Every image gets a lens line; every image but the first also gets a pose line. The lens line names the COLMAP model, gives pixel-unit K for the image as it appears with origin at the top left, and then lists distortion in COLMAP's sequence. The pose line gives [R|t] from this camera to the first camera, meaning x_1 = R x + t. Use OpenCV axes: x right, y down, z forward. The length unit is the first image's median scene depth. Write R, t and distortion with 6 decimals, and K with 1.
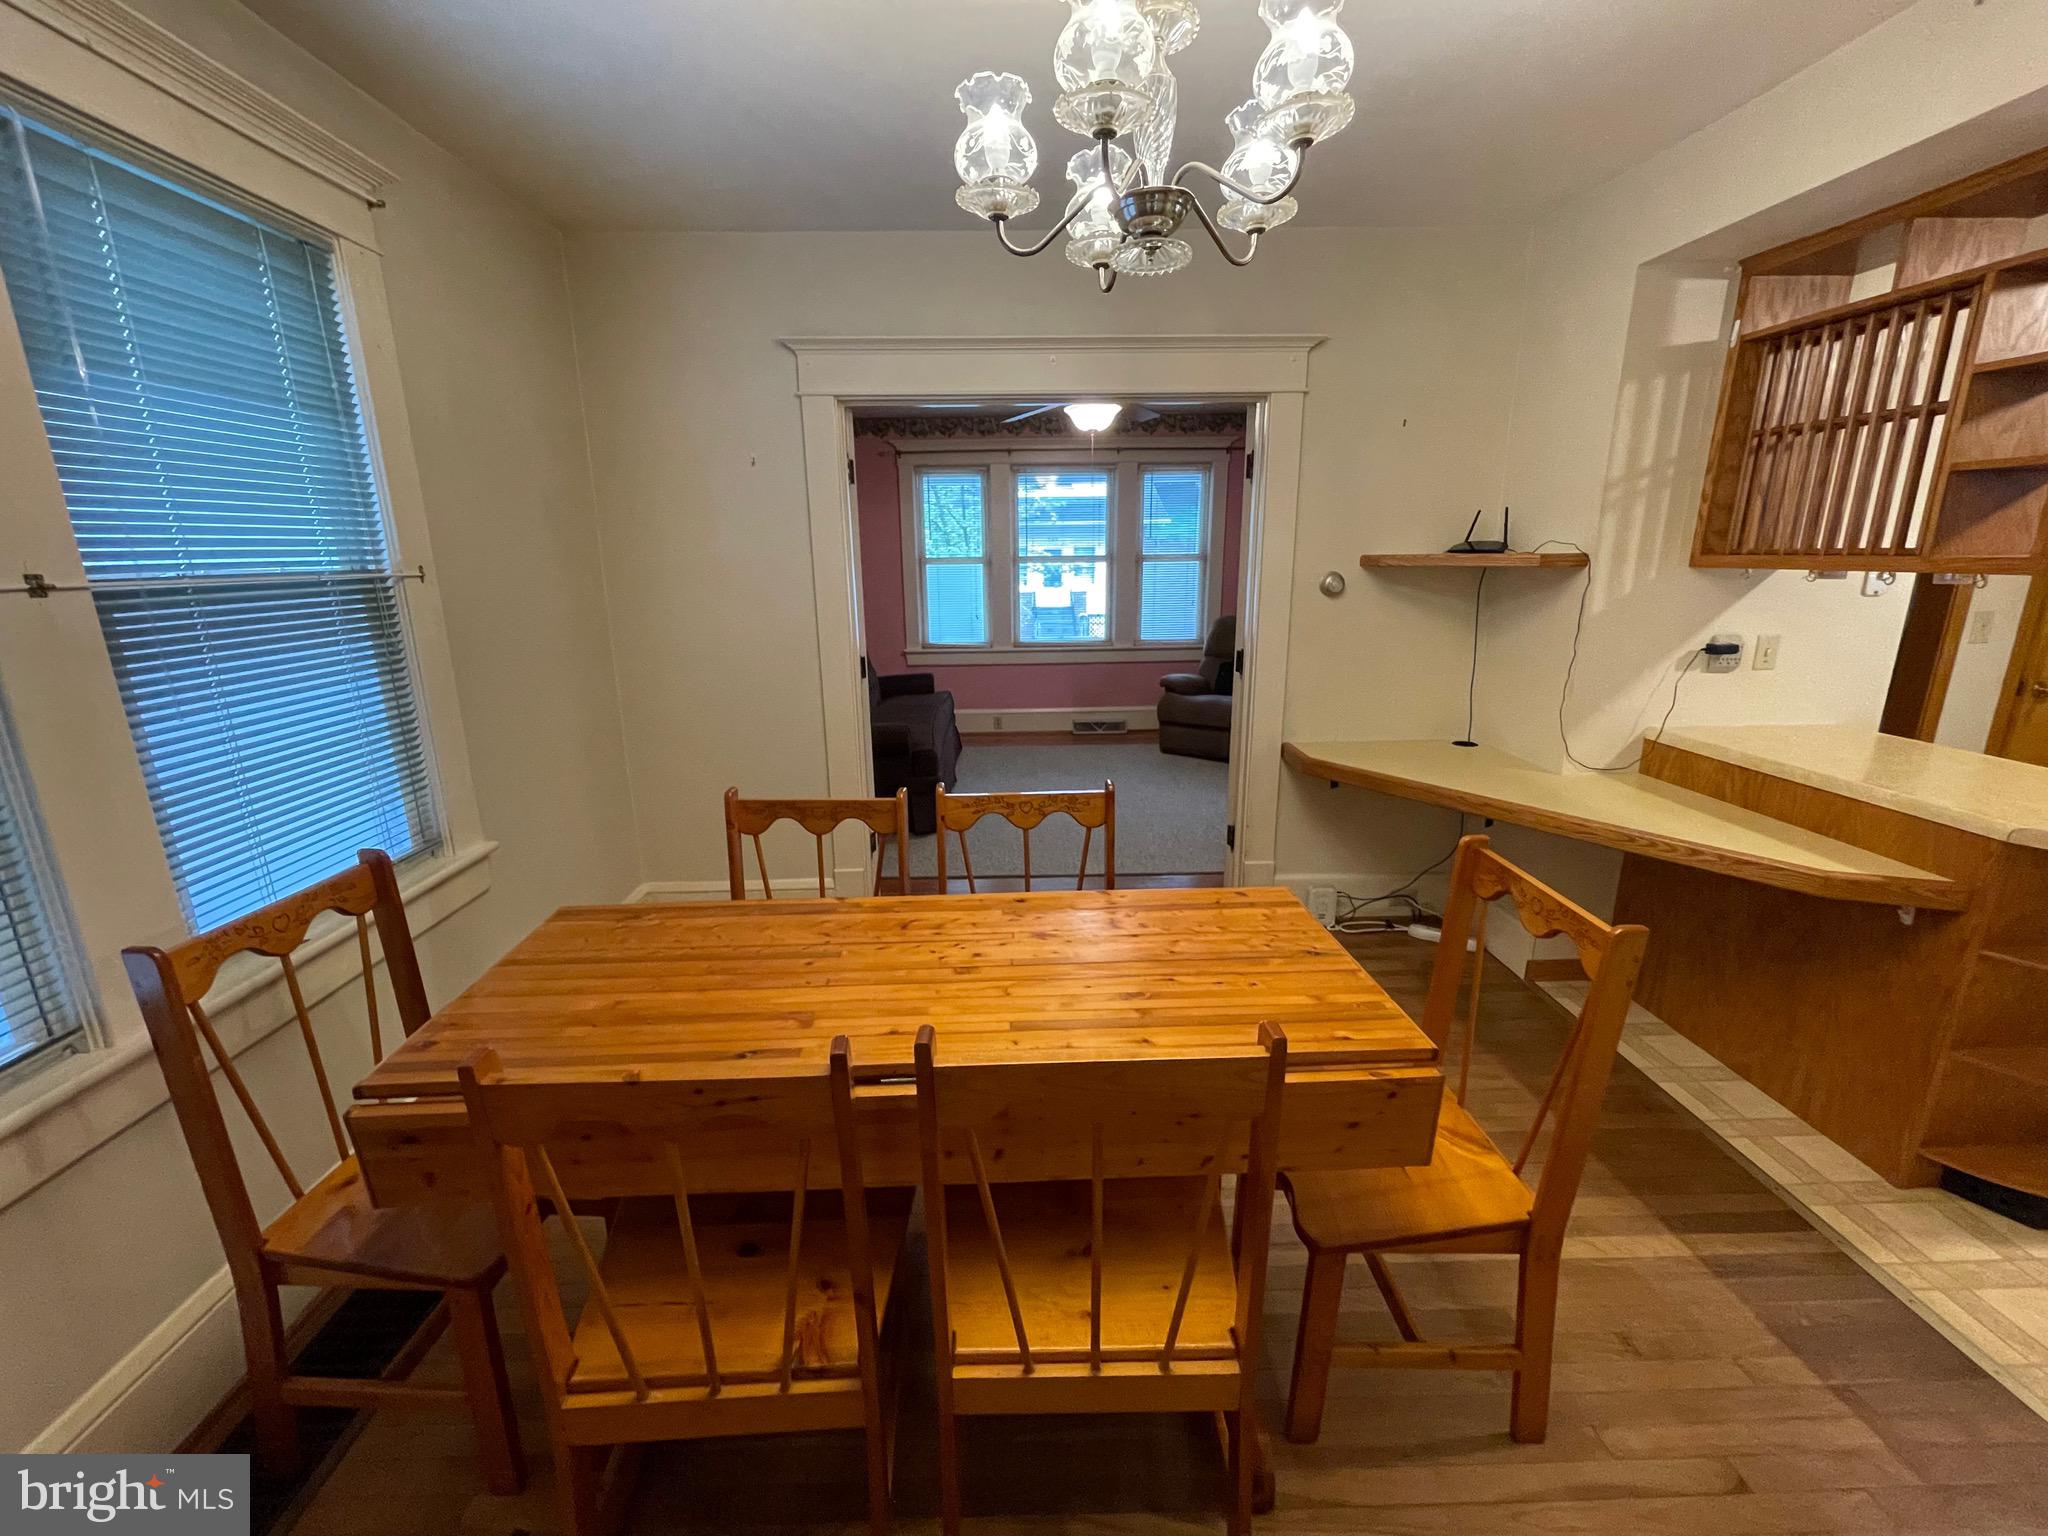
lens RADIAL K [[822.1, 0, 1015.7], [0, 822.1, 756.3], [0, 0, 1]] dist [-0.000301, -0.000557]
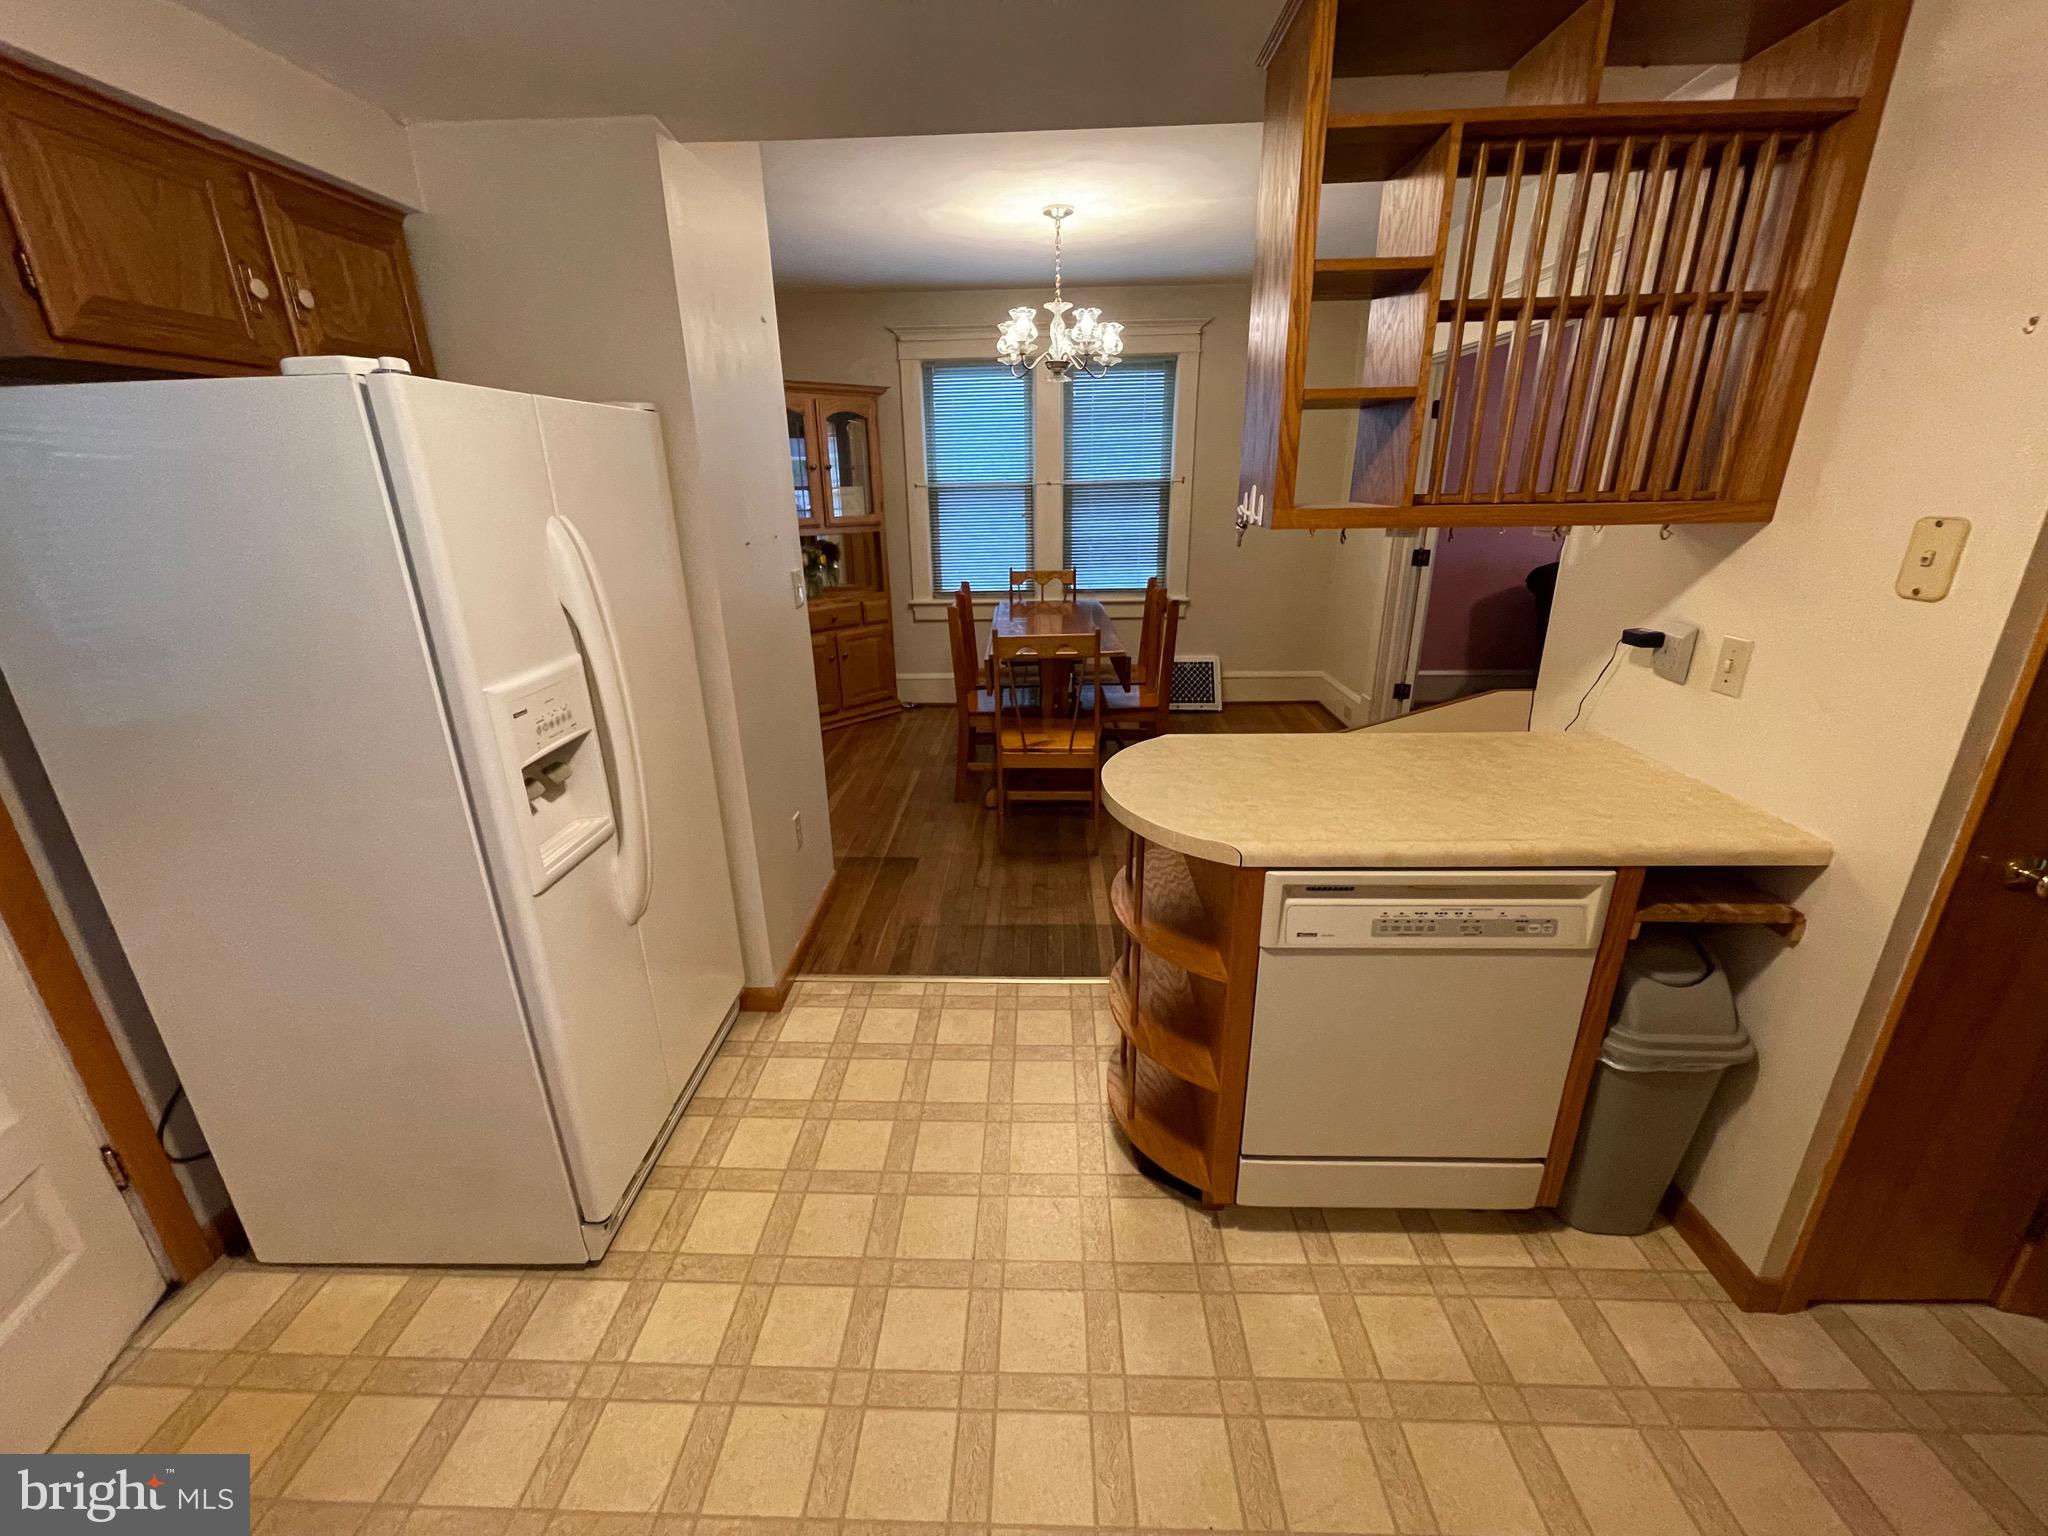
lens RADIAL K [[822.1, 0, 1015.7], [0, 822.1, 756.3], [0, 0, 1]] dist [-0.000301, -0.000557]
pose [[-0.067277, 0.343882, -0.936600, 1.546255], [-0.219087, 0.910724, 0.350119, -0.162151], [0.973383, 0.228751, 0.014069, 0.491710]]
